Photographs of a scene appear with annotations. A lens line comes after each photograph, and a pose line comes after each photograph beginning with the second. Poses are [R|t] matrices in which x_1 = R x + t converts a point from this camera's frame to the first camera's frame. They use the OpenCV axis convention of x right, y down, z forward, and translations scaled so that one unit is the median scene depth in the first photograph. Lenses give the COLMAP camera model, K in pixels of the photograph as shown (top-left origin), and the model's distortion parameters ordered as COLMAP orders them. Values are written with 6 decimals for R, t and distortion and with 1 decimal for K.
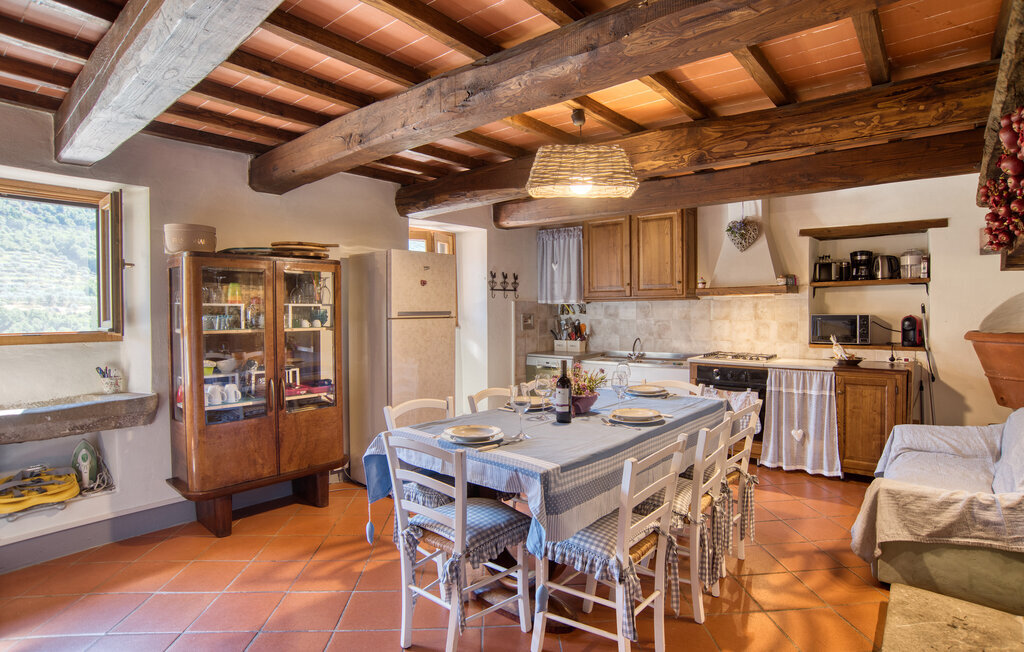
lens RADIAL K [[536.0, 0, 514.8], [0, 536.0, 307.6], [0, 0, 1]] dist [-0.056716, 0.000606]
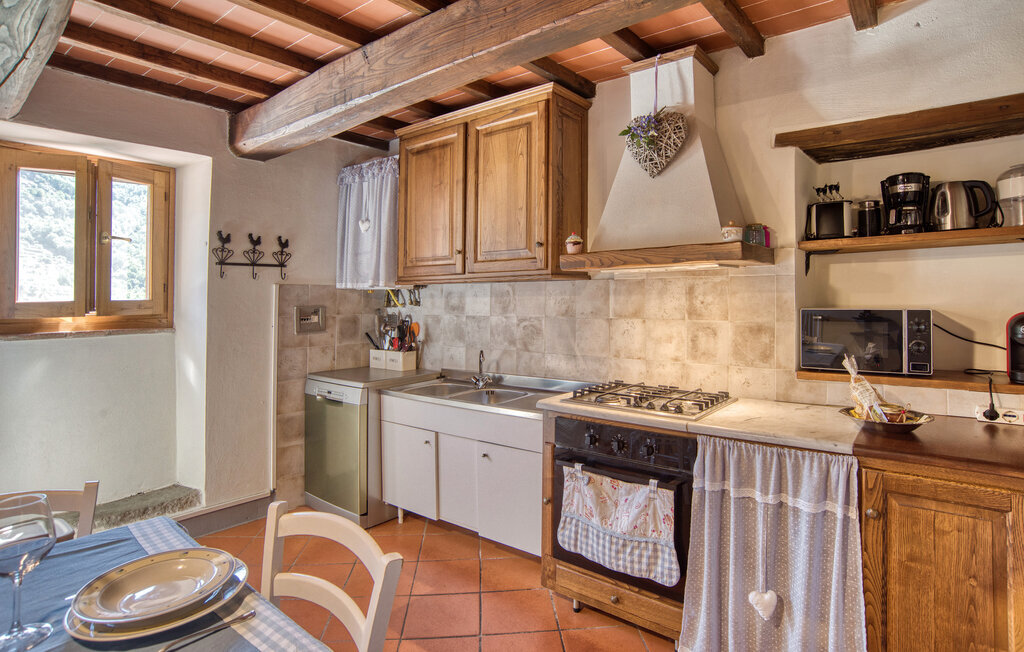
lens RADIAL K [[533.1, 0, 507.8], [0, 533.1, 291.1], [0, 0, 1]] dist [-0.071680, 0.022086]
pose [[0.999905, -0.001776, -0.013656, 0.293681], [0.001618, 0.999932, -0.011526, 0.002466], [0.013676, 0.011503, 0.999840, 0.505769]]
